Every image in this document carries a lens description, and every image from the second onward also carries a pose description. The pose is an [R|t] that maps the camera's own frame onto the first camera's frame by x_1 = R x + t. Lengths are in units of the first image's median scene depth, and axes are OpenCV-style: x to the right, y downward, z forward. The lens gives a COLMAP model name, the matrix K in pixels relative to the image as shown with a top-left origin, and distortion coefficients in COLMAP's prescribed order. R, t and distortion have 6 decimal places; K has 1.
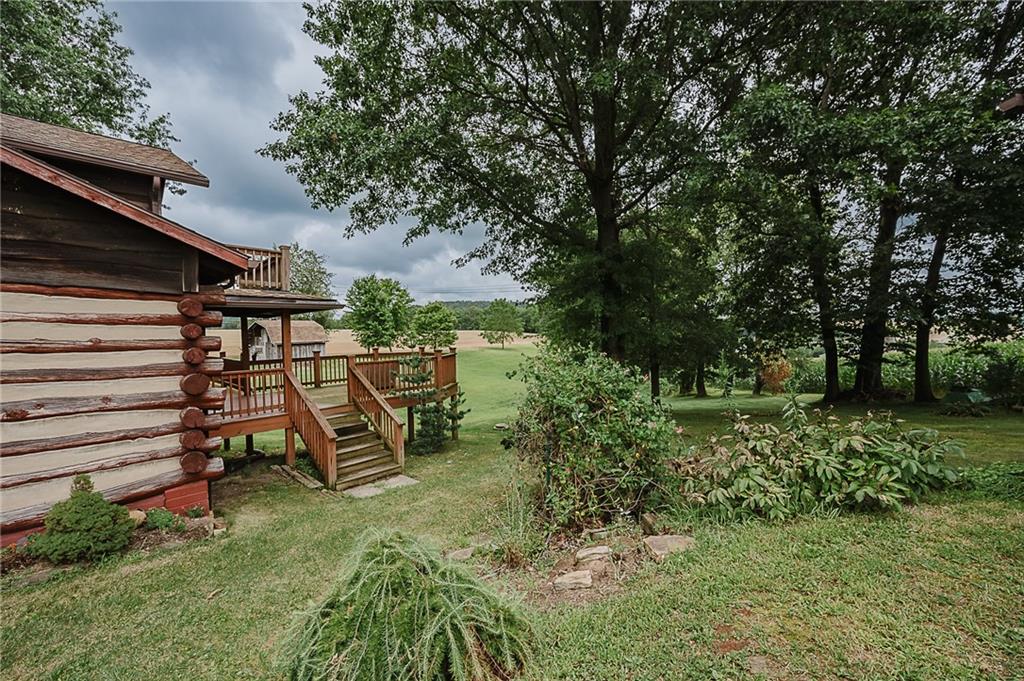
lens RADIAL K [[399.2, 0, 507.0], [0, 399.2, 351.7], [0, 0, 1]] dist [-0.002210, -0.000180]
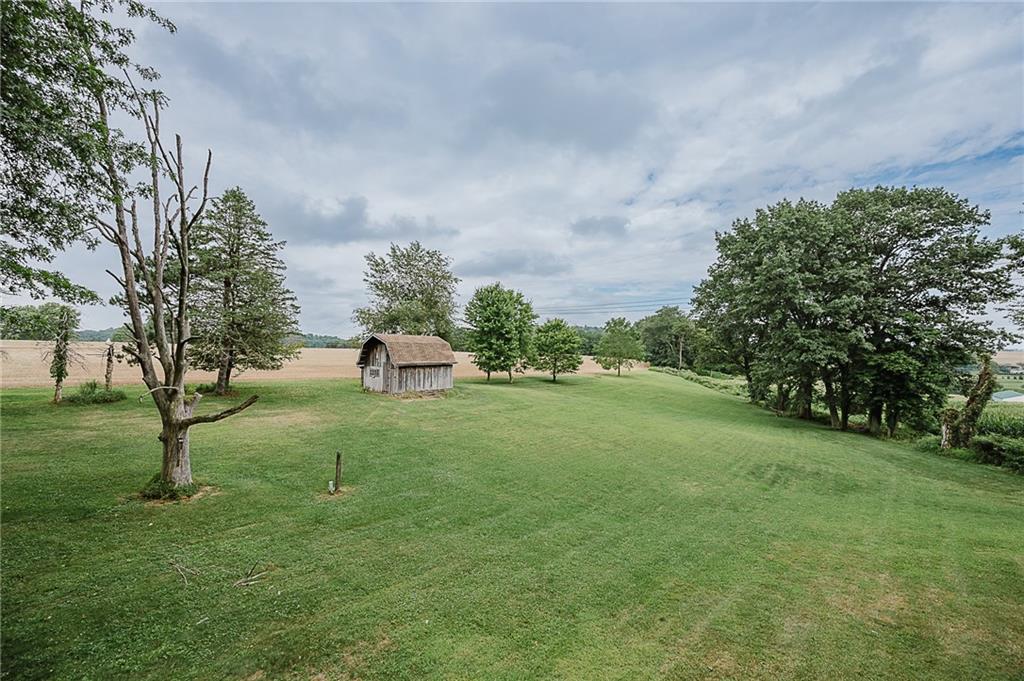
lens RADIAL K [[399.2, 0, 517.0], [0, 399.2, 342.7], [0, 0, 1]] dist [-0.002210, -0.000180]
pose [[0.987531, 0.014533, -0.156754, -0.155752], [-0.027710, 0.996230, -0.082210, -0.003590], [0.154968, 0.085528, 0.984210, 0.188673]]
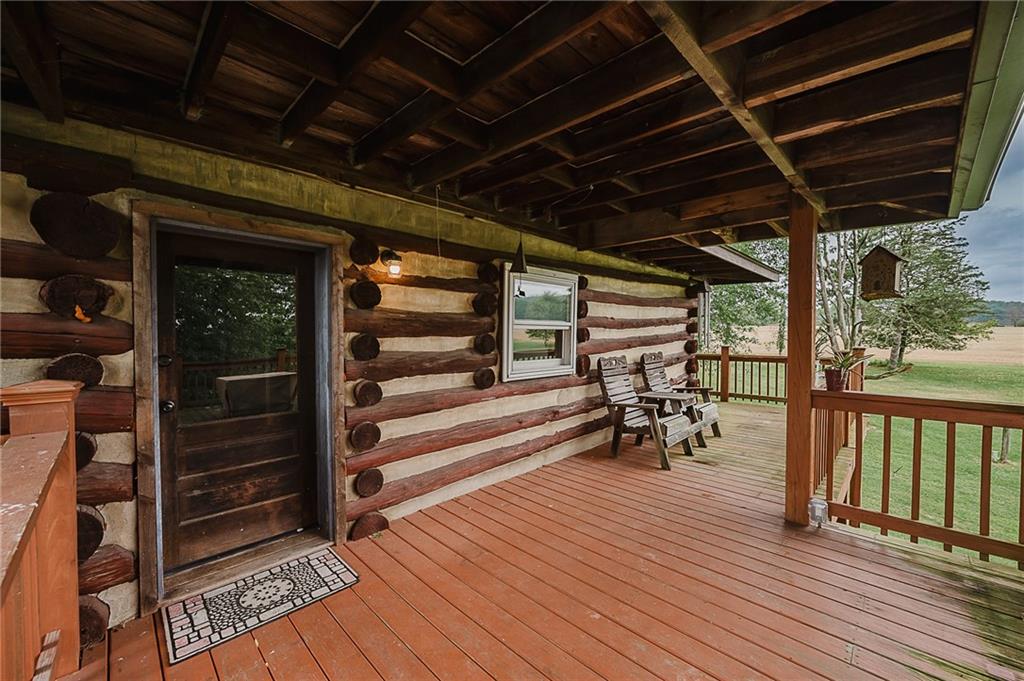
lens RADIAL K [[399.2, 0, 517.5], [0, 399.2, 342.4], [0, 0, 1]] dist [-0.002210, -0.000180]
pose [[-0.011340, 0.039612, -0.999151, -0.053292], [-0.059759, 0.997402, 0.040221, 0.000153], [0.998148, 0.060164, -0.008943, 0.115267]]
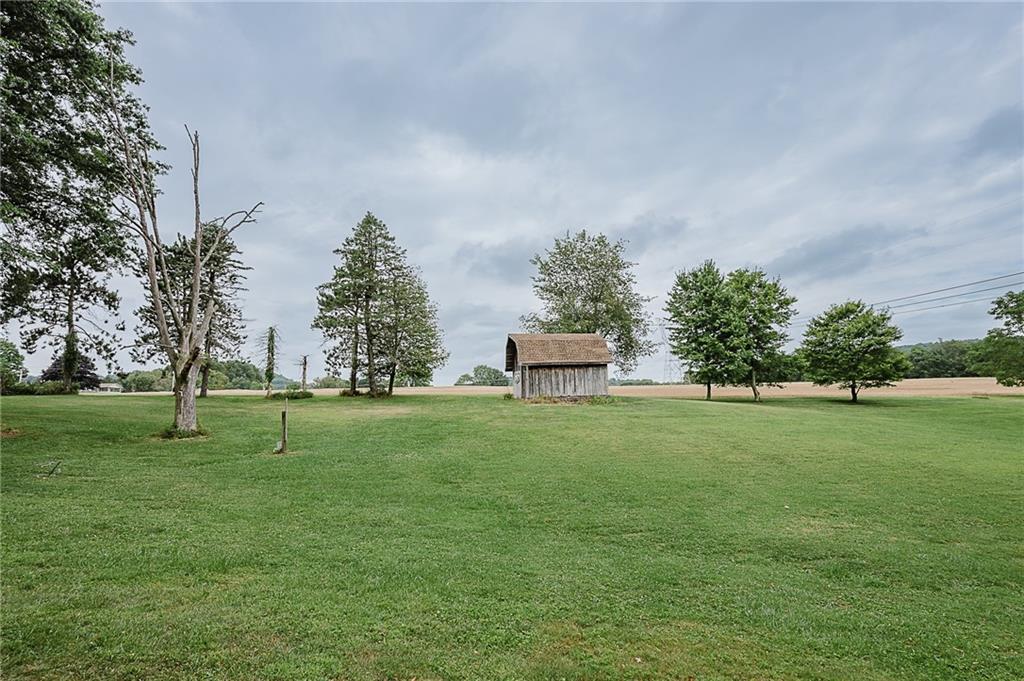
lens RADIAL K [[459.1, 0, 516.0], [0, 459.1, 346.0], [0, 0, 1]] dist [0.002463, -0.000163]
pose [[0.654500, -0.102172, -0.749127, -0.015016], [-0.018750, 0.988329, -0.151178, 0.041984], [0.755830, 0.112993, 0.644945, 0.325406]]
